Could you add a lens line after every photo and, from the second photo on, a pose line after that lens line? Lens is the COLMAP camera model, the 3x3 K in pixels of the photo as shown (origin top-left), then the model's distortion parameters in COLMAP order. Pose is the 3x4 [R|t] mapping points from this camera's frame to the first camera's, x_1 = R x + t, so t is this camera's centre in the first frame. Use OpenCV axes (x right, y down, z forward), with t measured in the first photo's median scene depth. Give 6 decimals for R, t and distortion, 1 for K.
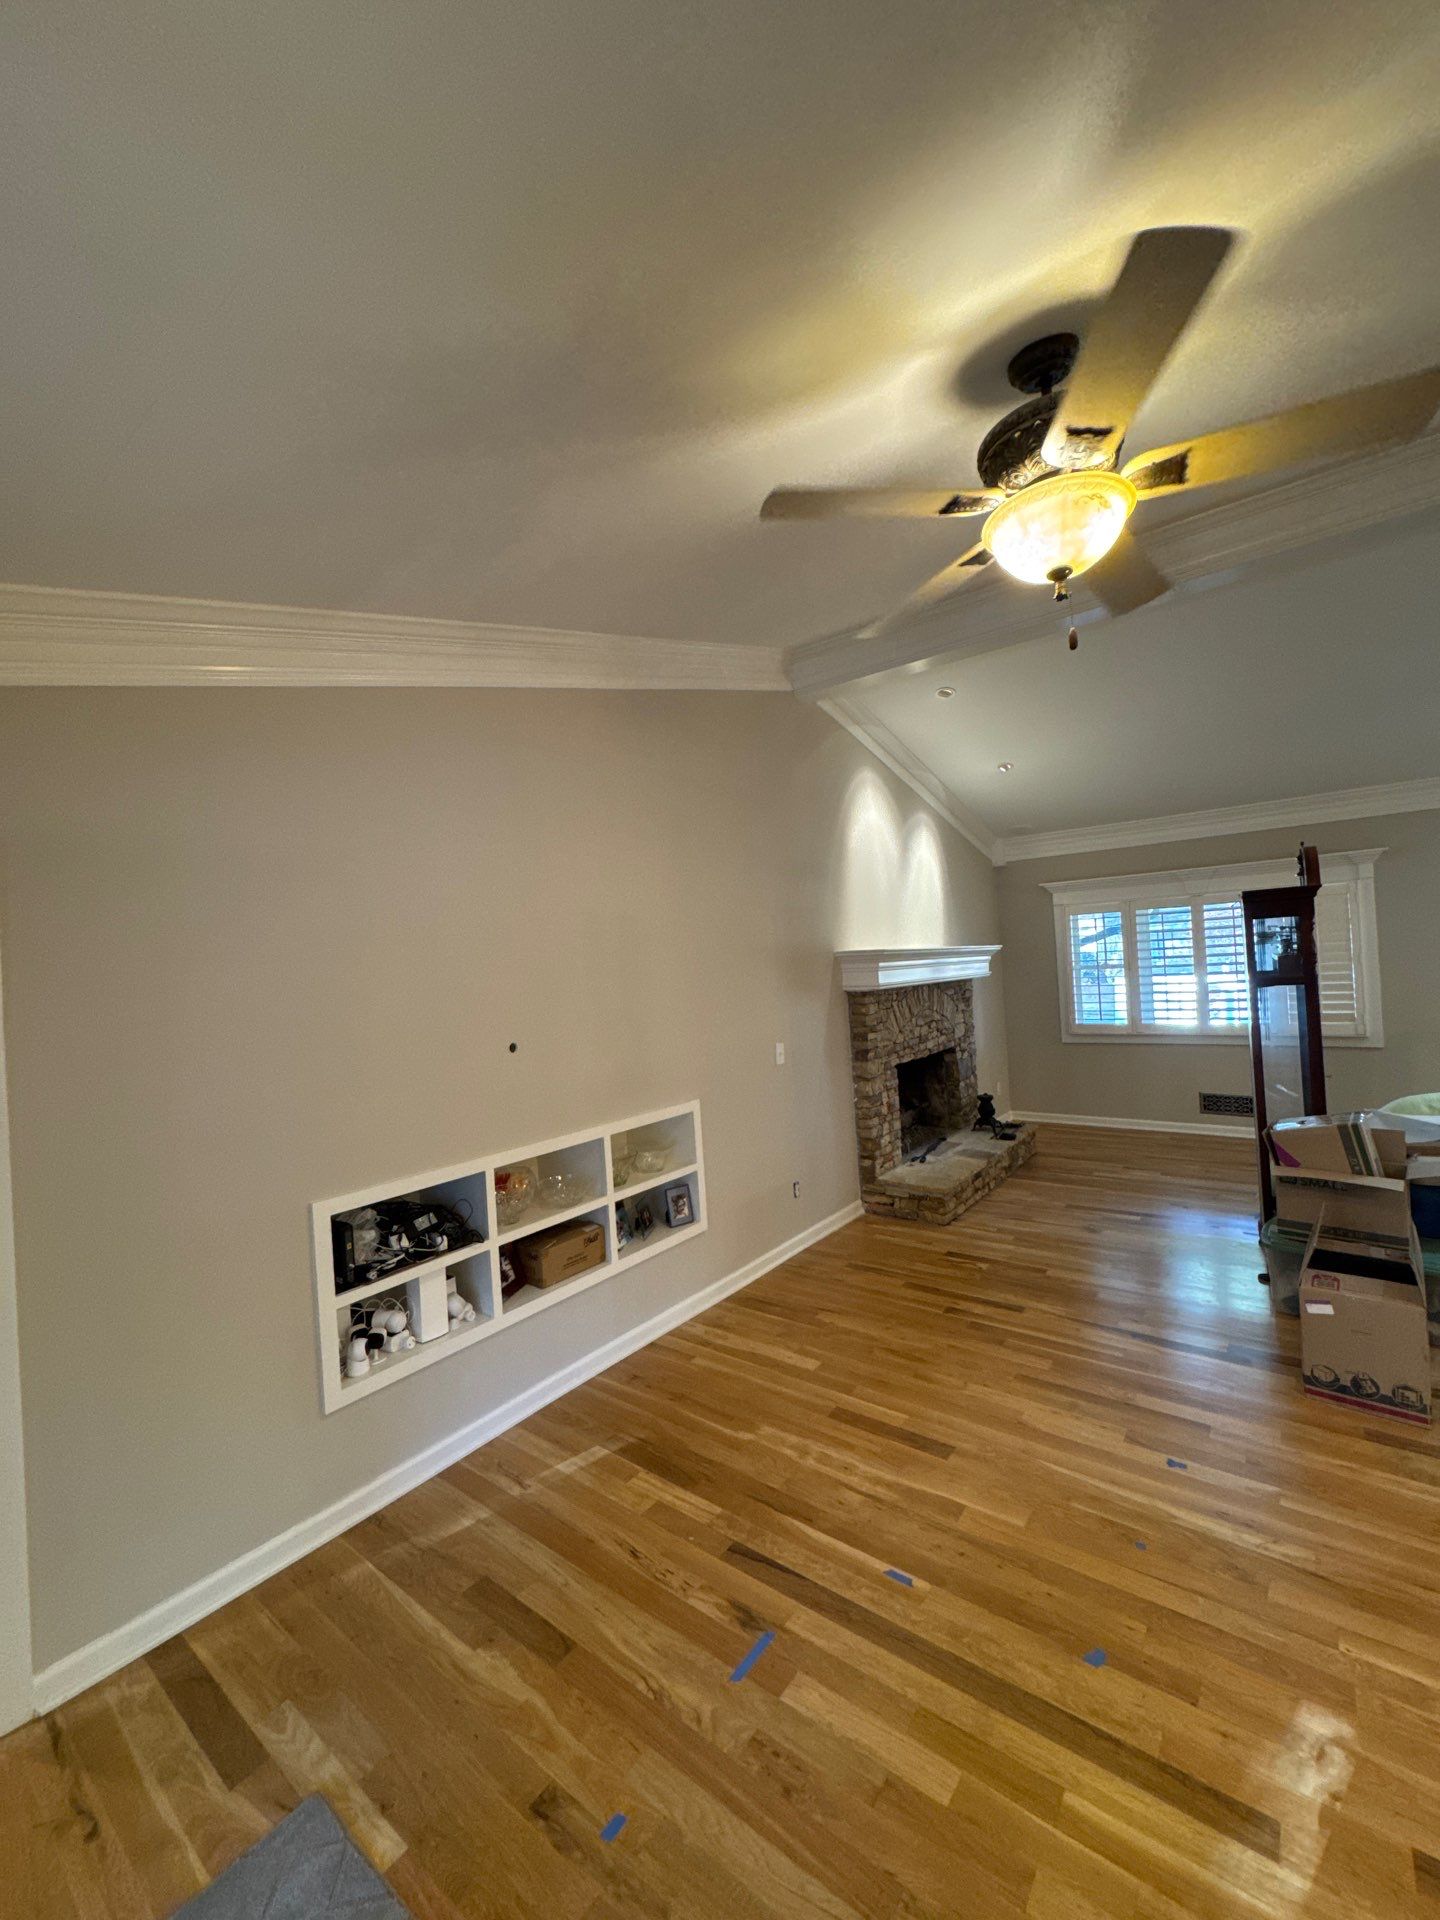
lens RADIAL K [[762.4, 0, 724.1], [0, 762.4, 964.1], [0, 0, 1]] dist [-0.003868, 0.000940]
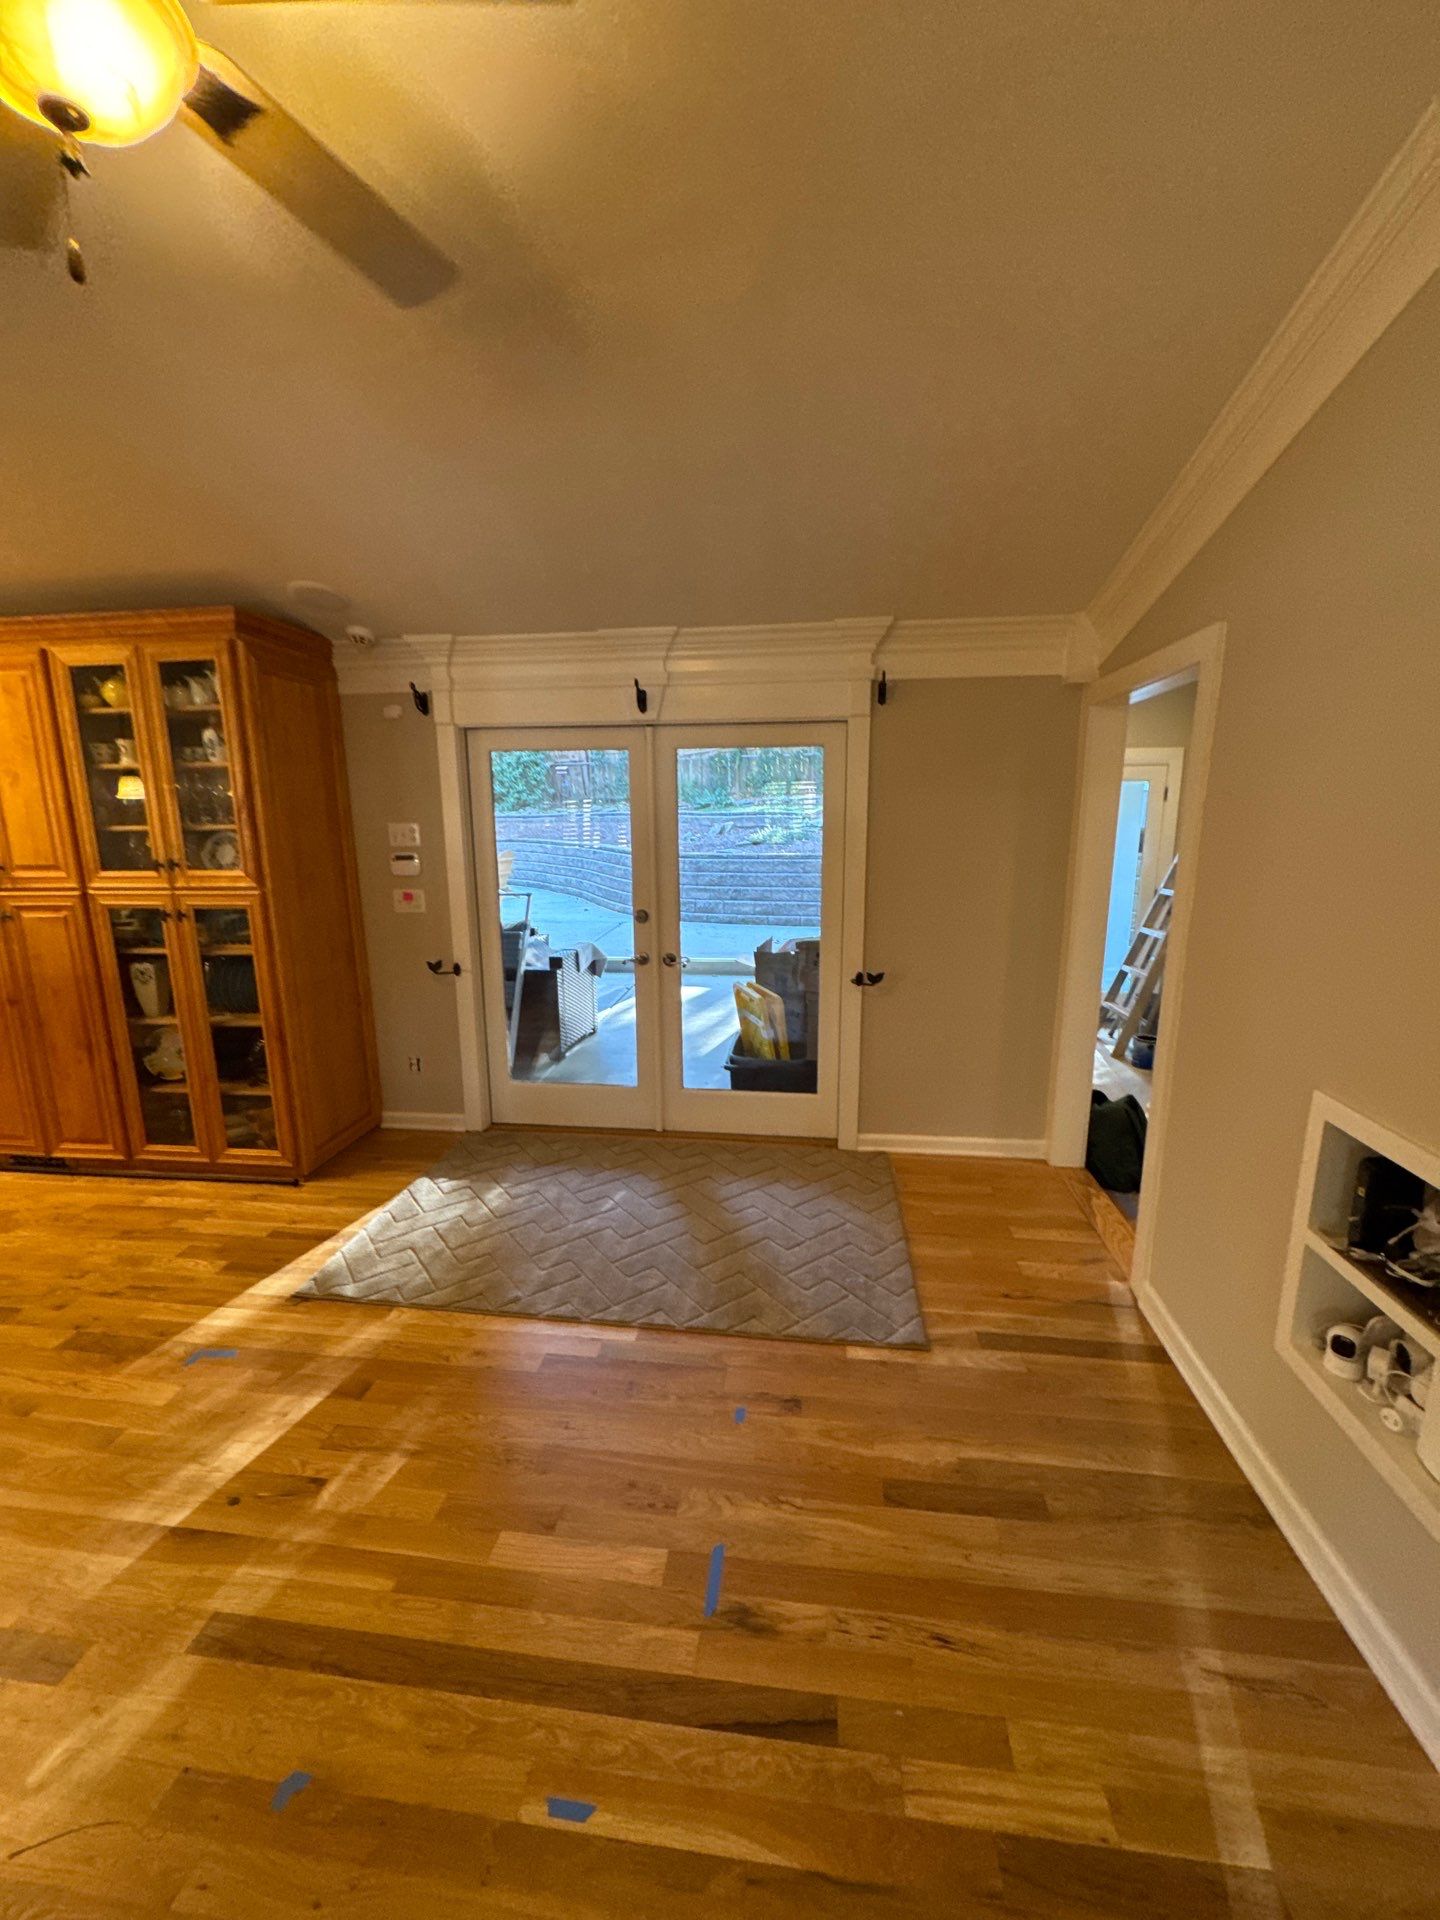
lens RADIAL K [[762.4, 0, 719.7], [0, 762.4, 961.3], [0, 0, 1]] dist [-0.003868, 0.000940]
pose [[-0.860036, 0.158032, -0.485144, 0.118587], [0.054399, 0.973807, 0.220775, 0.001851], [0.507326, 0.163483, -0.846105, 0.552394]]
